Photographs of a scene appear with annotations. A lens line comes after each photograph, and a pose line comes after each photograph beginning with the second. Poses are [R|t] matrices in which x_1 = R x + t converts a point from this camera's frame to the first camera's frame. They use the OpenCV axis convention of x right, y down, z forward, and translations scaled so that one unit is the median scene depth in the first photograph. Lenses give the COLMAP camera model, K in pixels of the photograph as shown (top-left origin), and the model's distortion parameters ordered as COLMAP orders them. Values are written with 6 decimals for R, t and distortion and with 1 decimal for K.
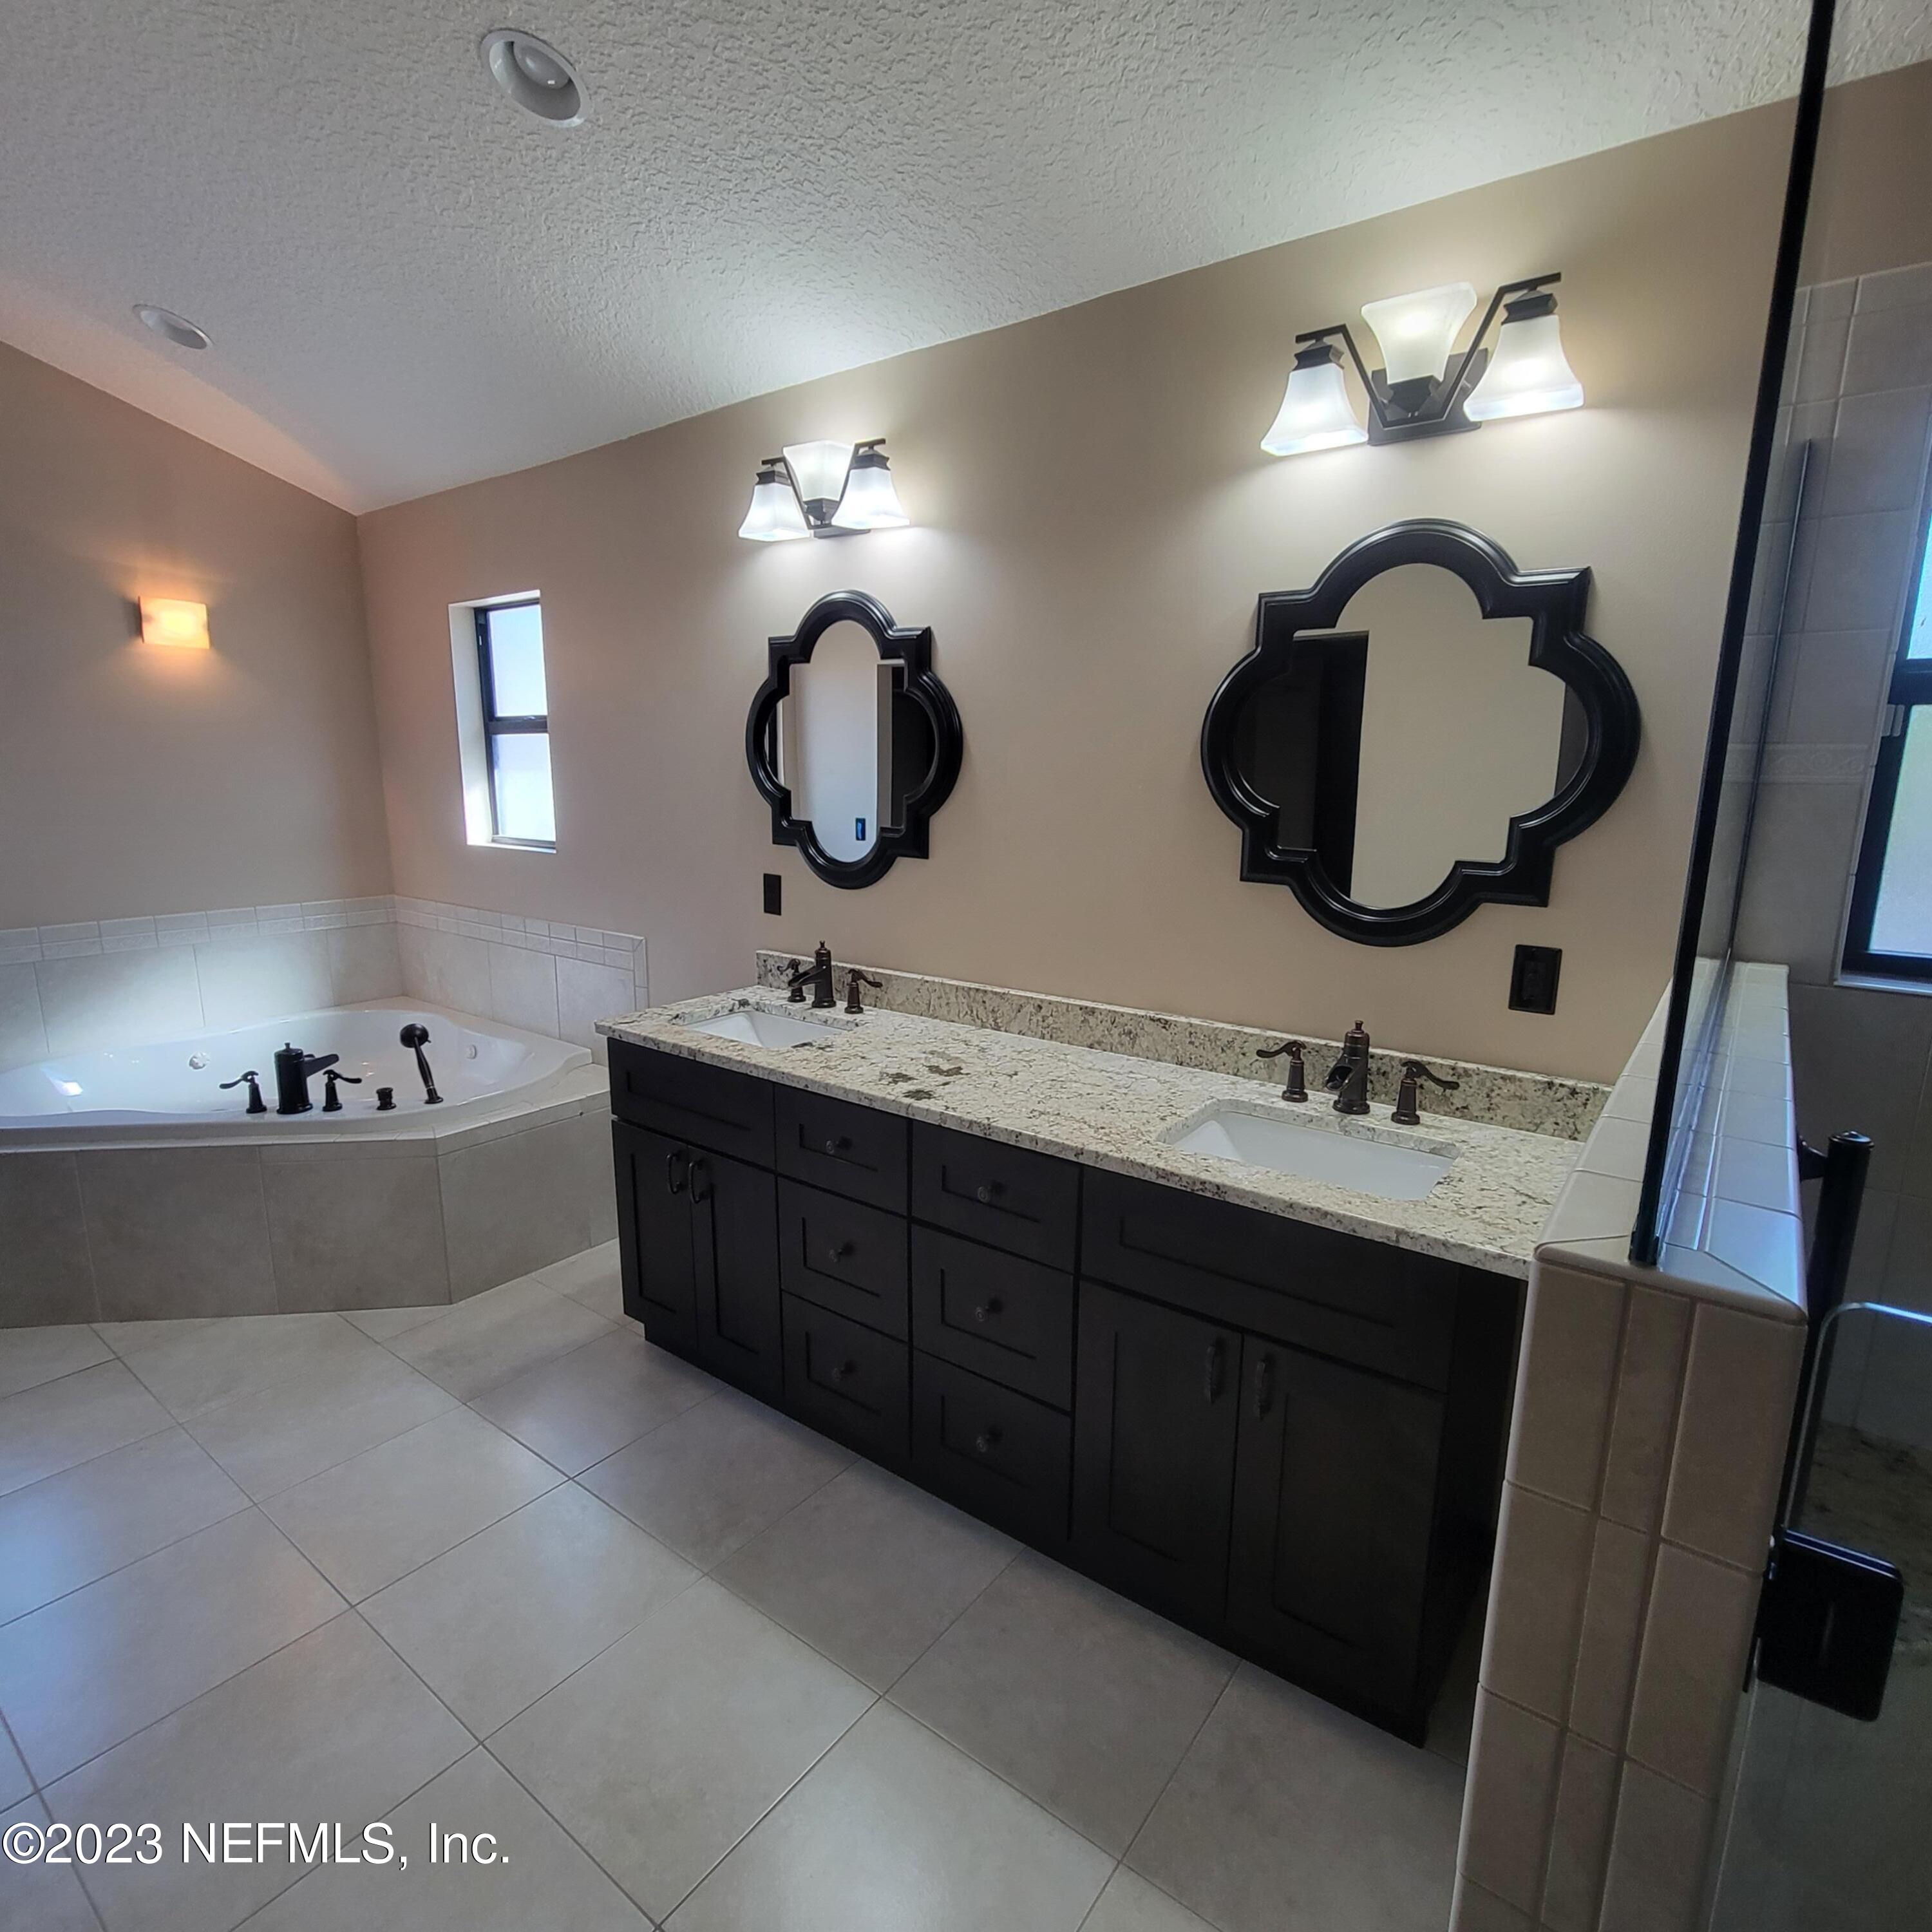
lens RADIAL K [[1046.4, 0, 966.0], [0, 1046.4, 966.0], [0, 0, 1]] dist [0.002115, 0.001111]
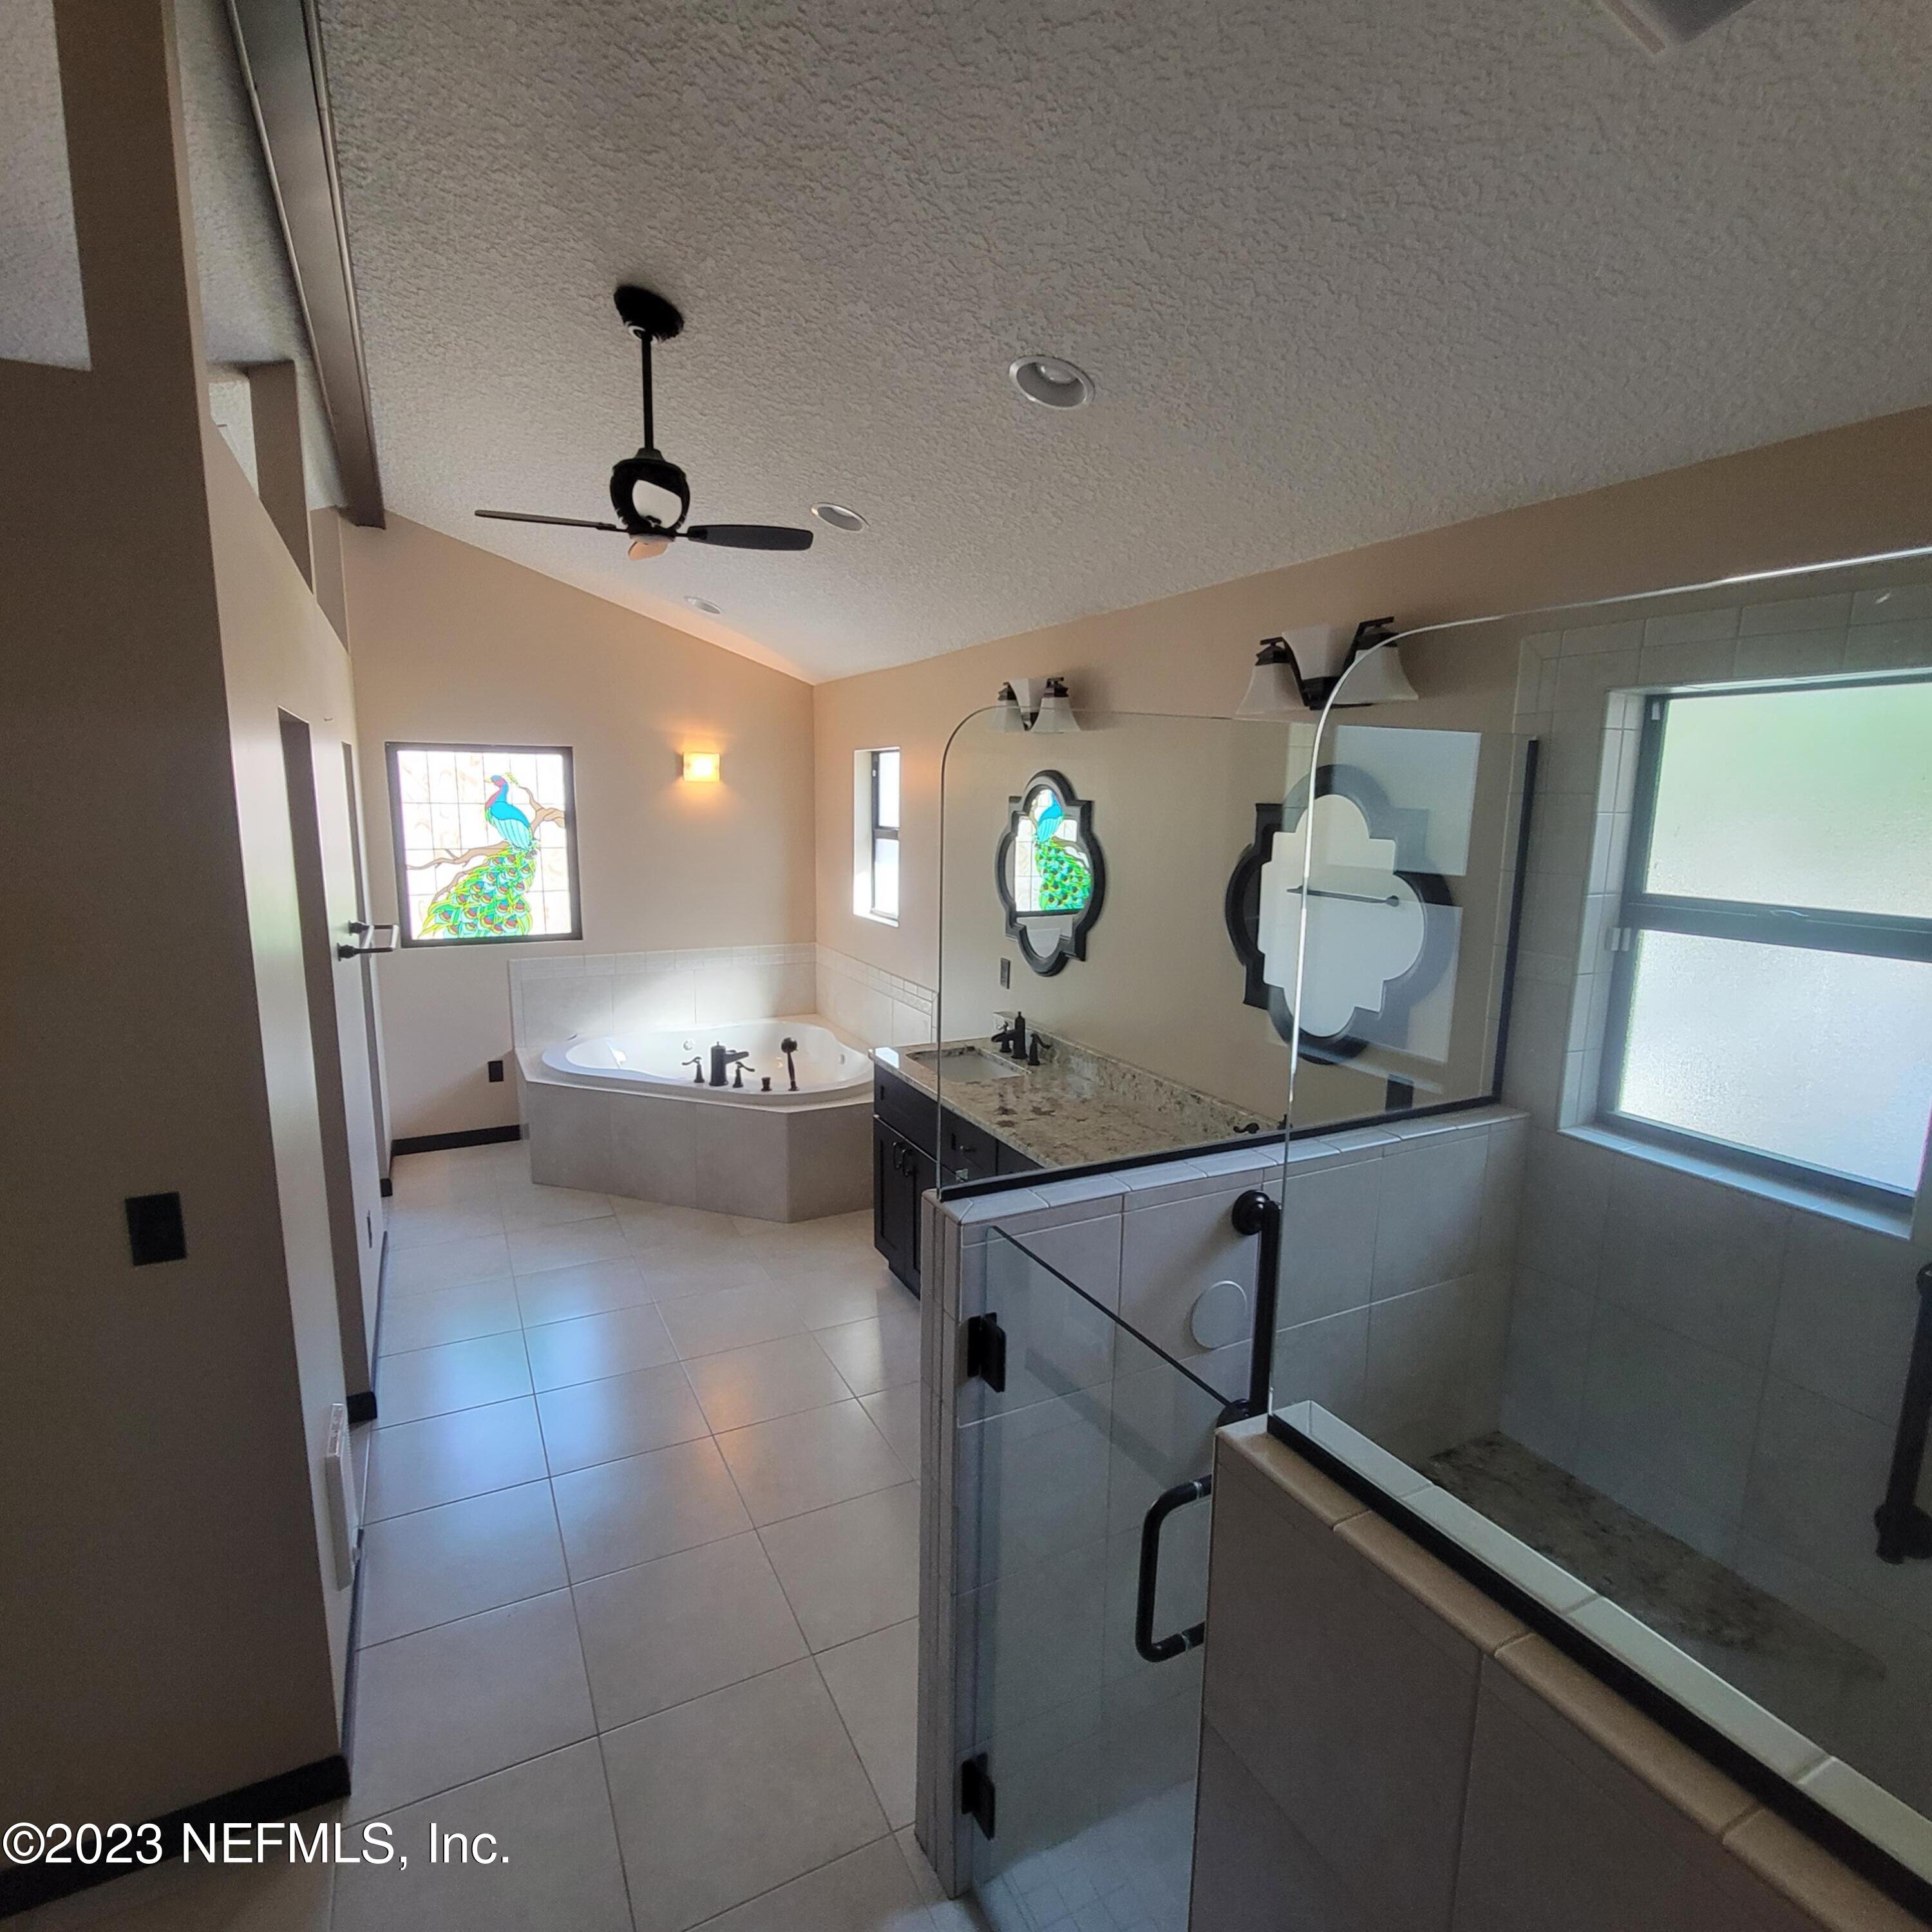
lens RADIAL K [[1046.4, 0, 966.0], [0, 1046.4, 966.0], [0, 0, 1]] dist [0.002115, 0.001111]
pose [[0.899001, 0.077564, -0.431023, 0.368313], [-0.092063, 0.995670, -0.012845, -0.055011], [0.428161, 0.051229, 0.902249, -0.281128]]
